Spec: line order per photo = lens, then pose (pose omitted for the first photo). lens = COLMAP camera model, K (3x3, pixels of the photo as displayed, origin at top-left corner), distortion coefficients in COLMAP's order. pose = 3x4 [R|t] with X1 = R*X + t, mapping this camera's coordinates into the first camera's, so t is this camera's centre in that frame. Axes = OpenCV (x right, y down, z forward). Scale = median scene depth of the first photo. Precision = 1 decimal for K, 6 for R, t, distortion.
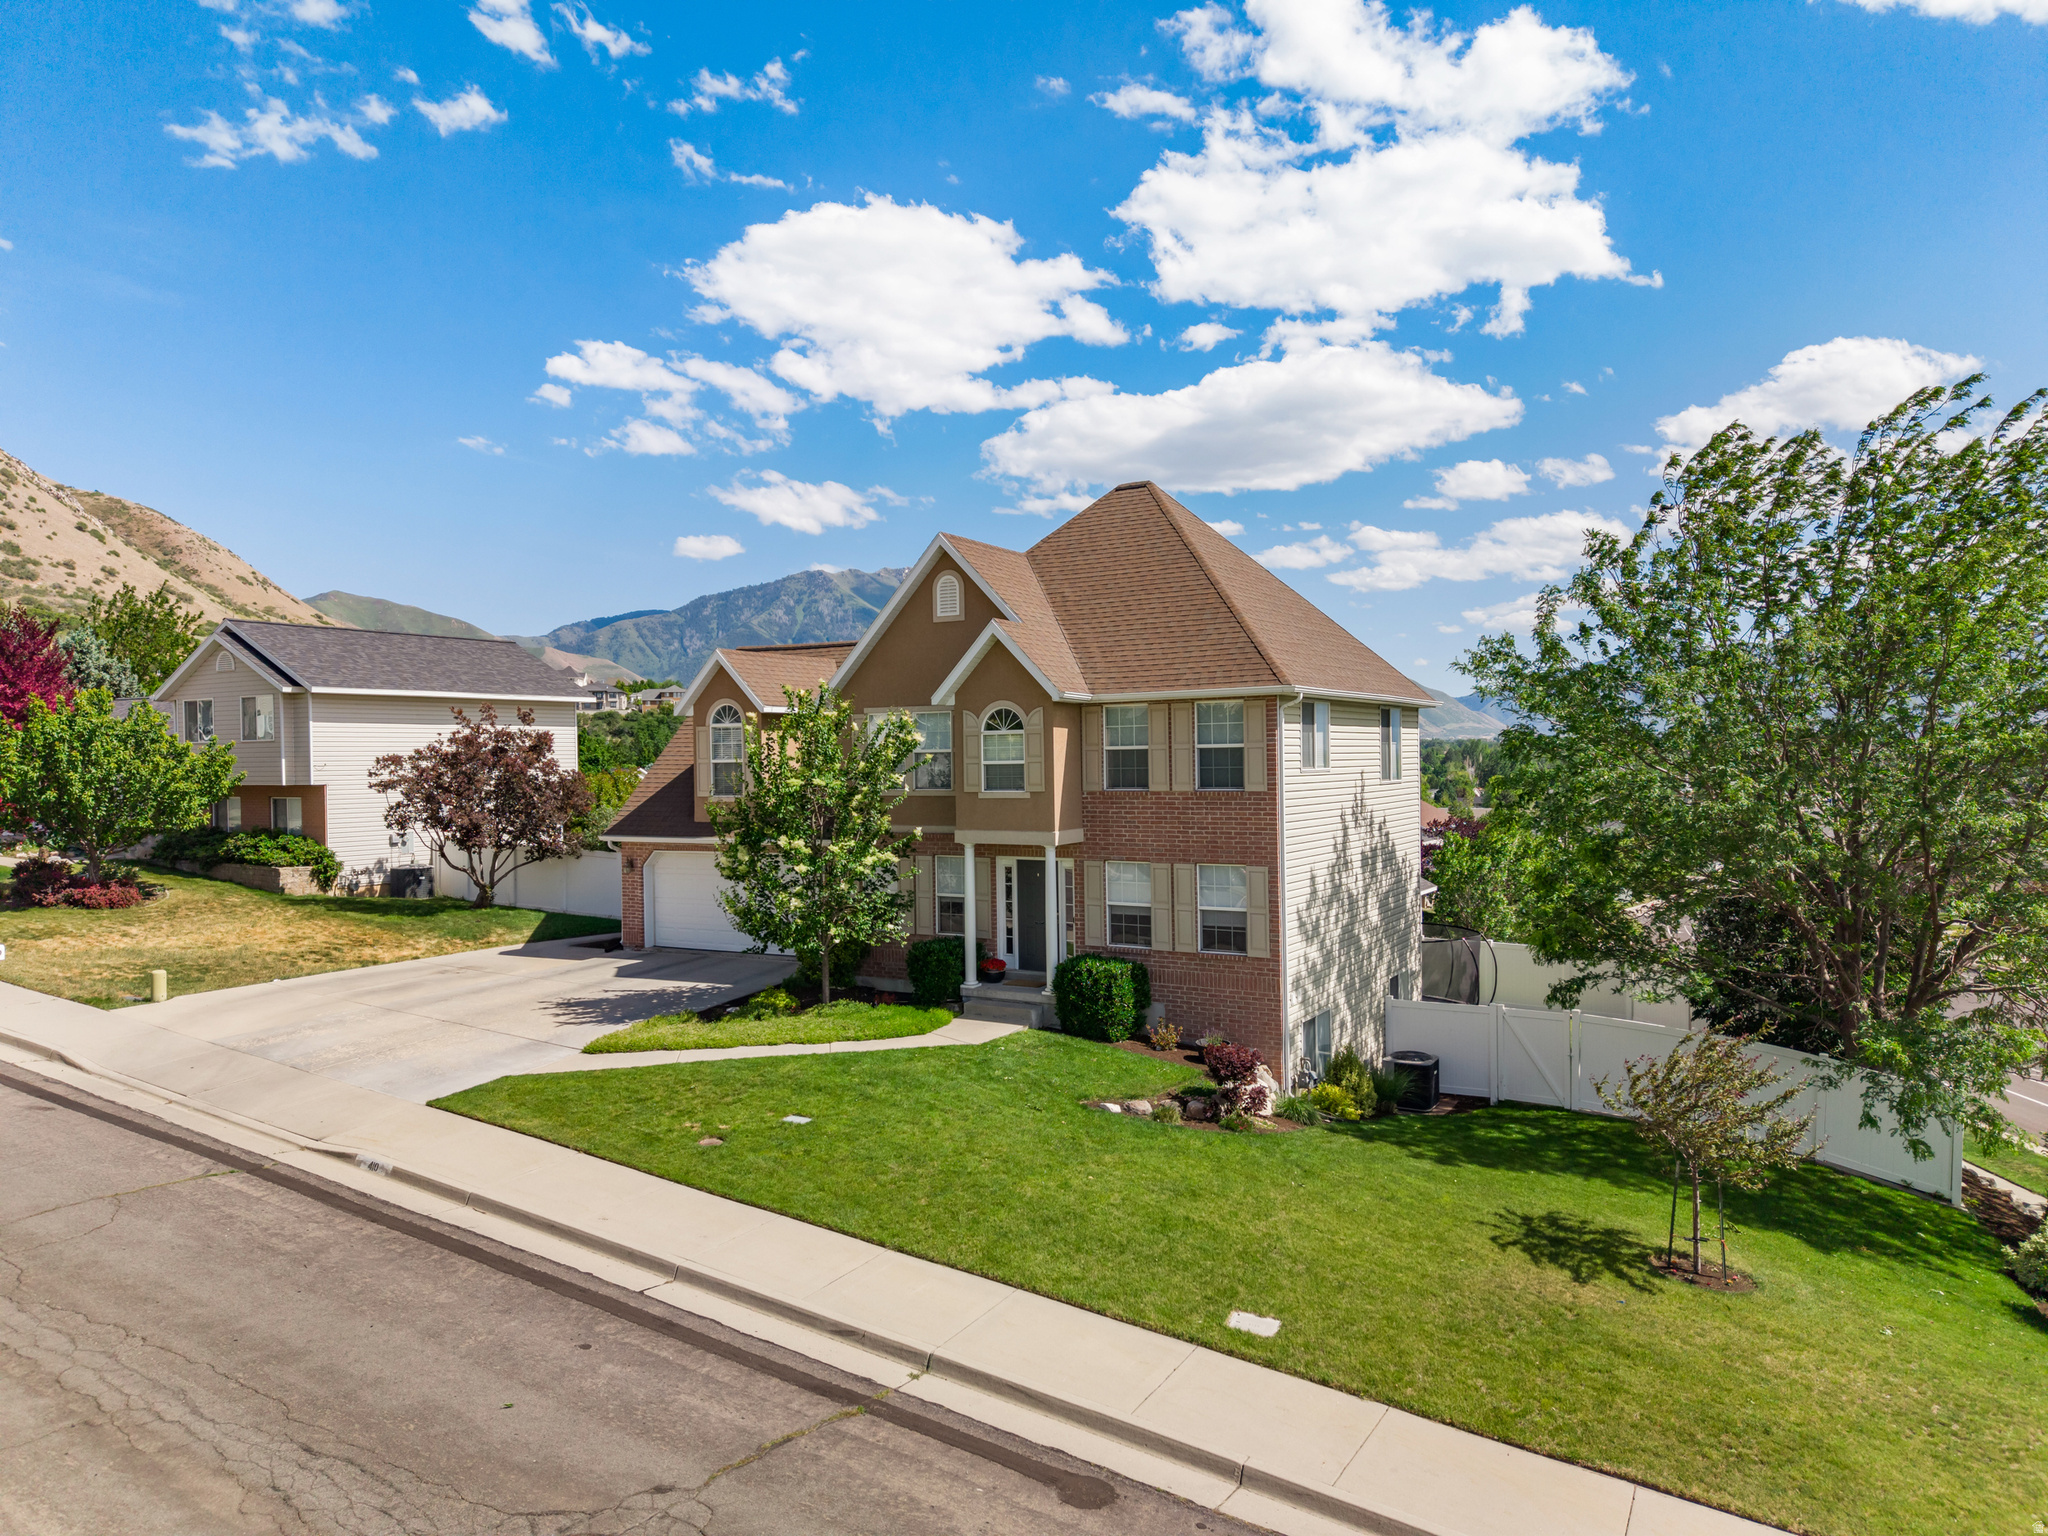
lens RADIAL K [[1304.8, 0, 1012.6], [0, 1304.8, 717.8], [0, 0, 1]] dist [0.000547, -0.001551]
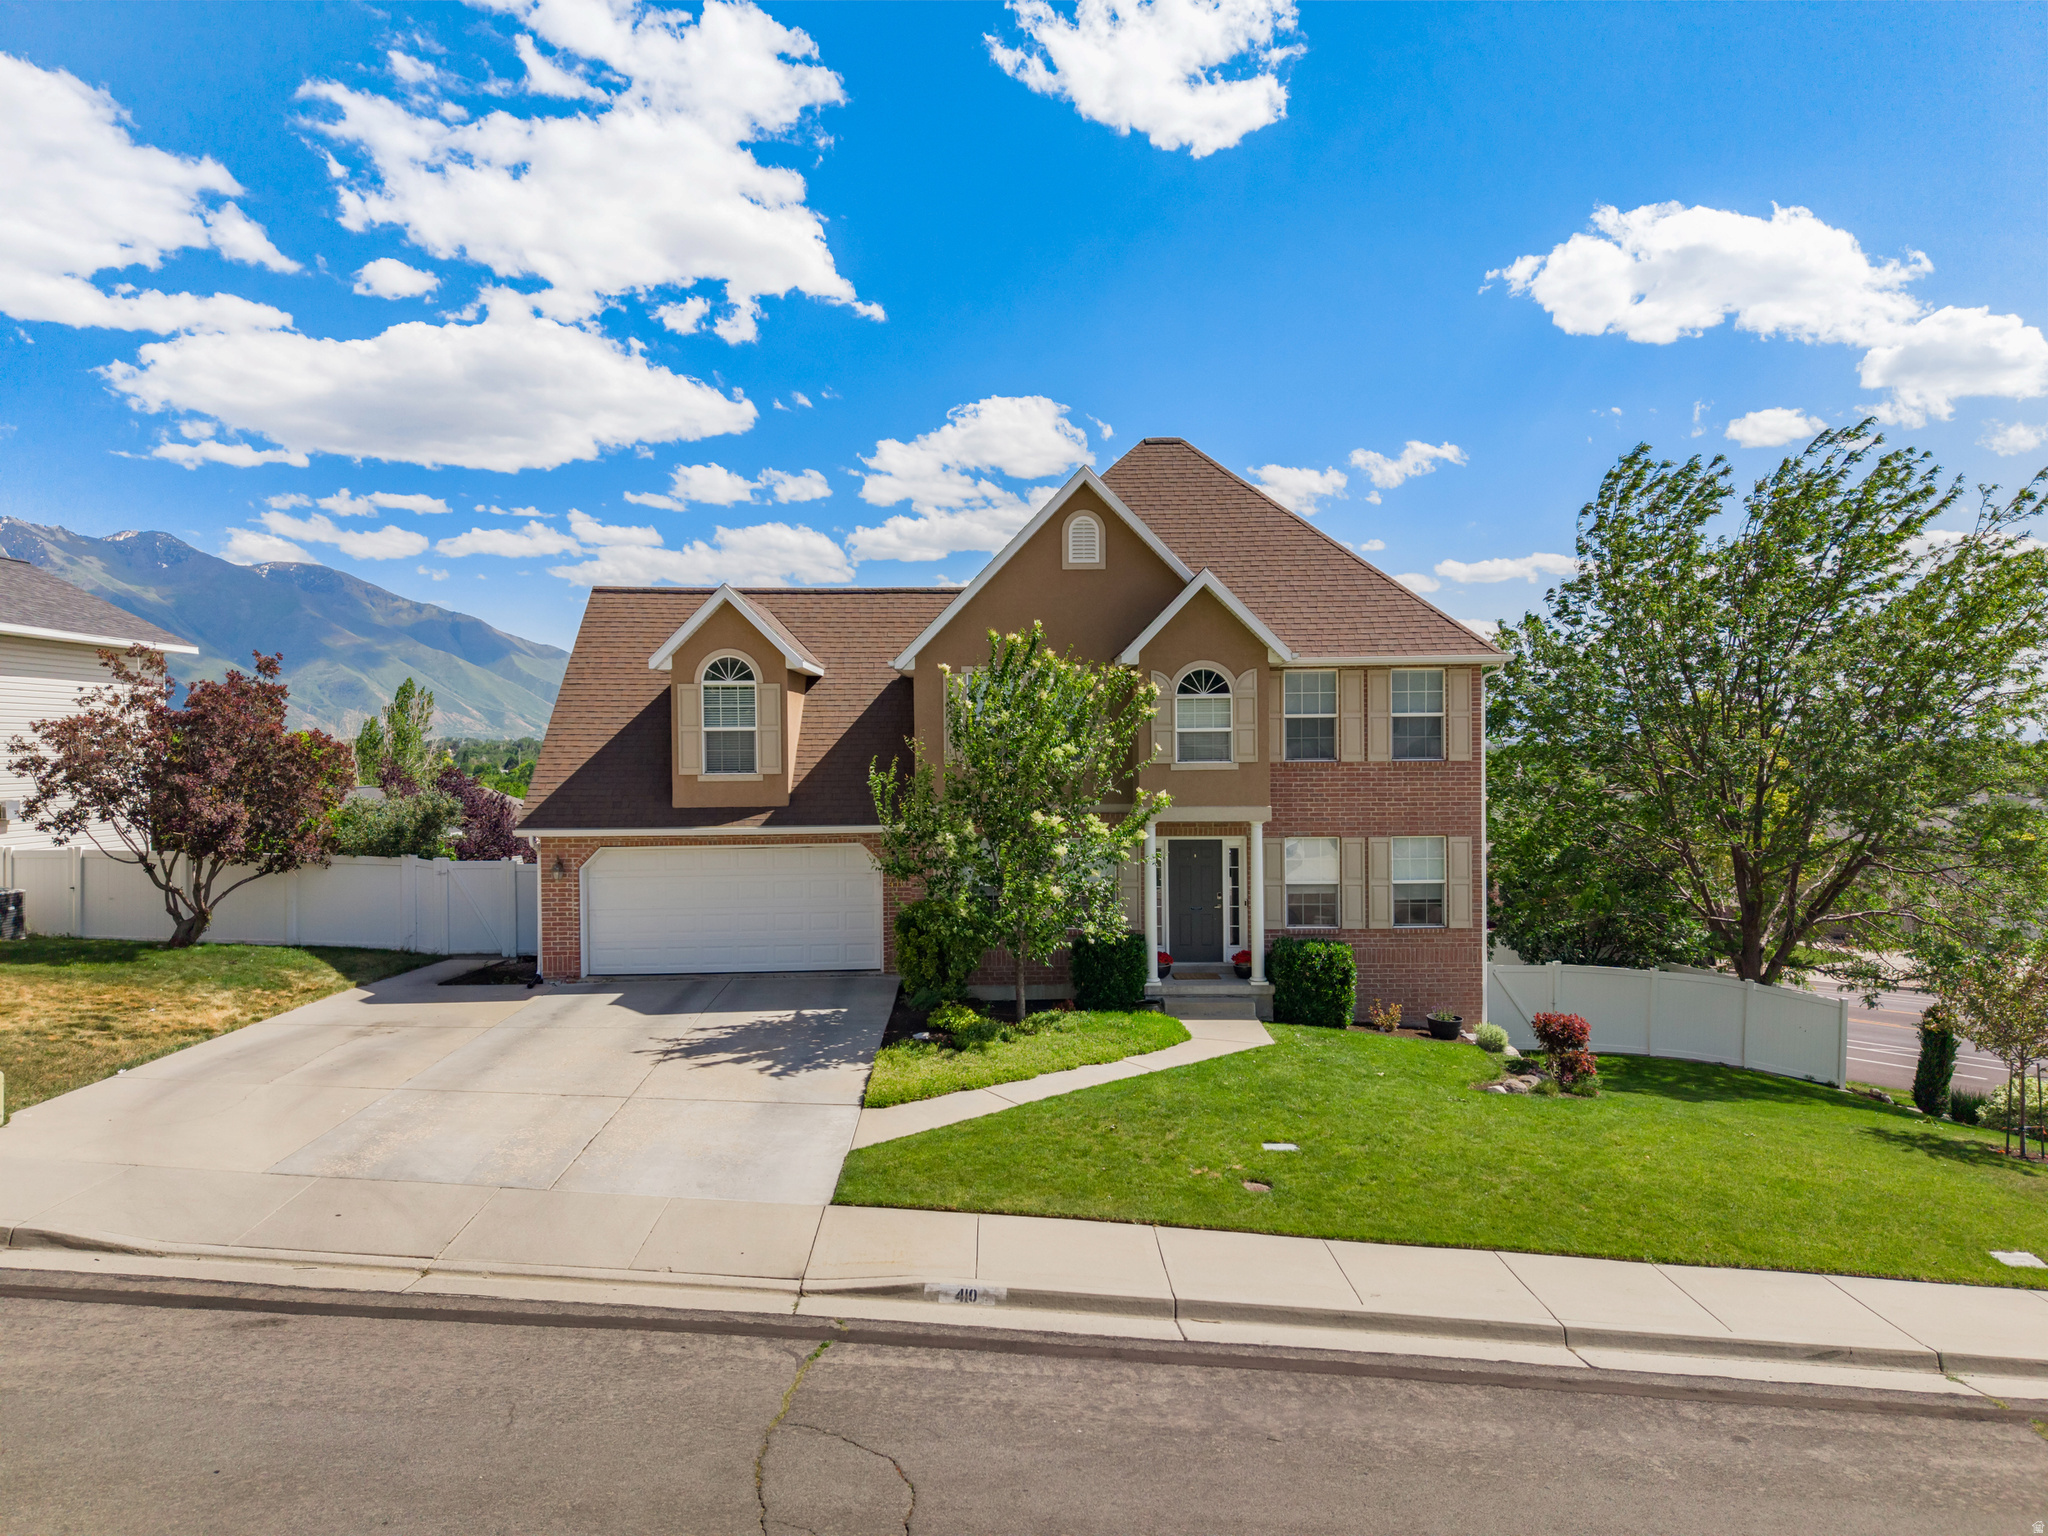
lens RADIAL K [[1331.5, 0, 969.2], [0, 1331.5, 763.1], [0, 0, 1]] dist [0.010723, 0.000251]
pose [[0.866087, 0.002529, 0.499887, -0.607594], [-0.019918, 0.999368, 0.029453, 0.033666], [-0.499496, -0.035466, 0.865590, 0.296633]]
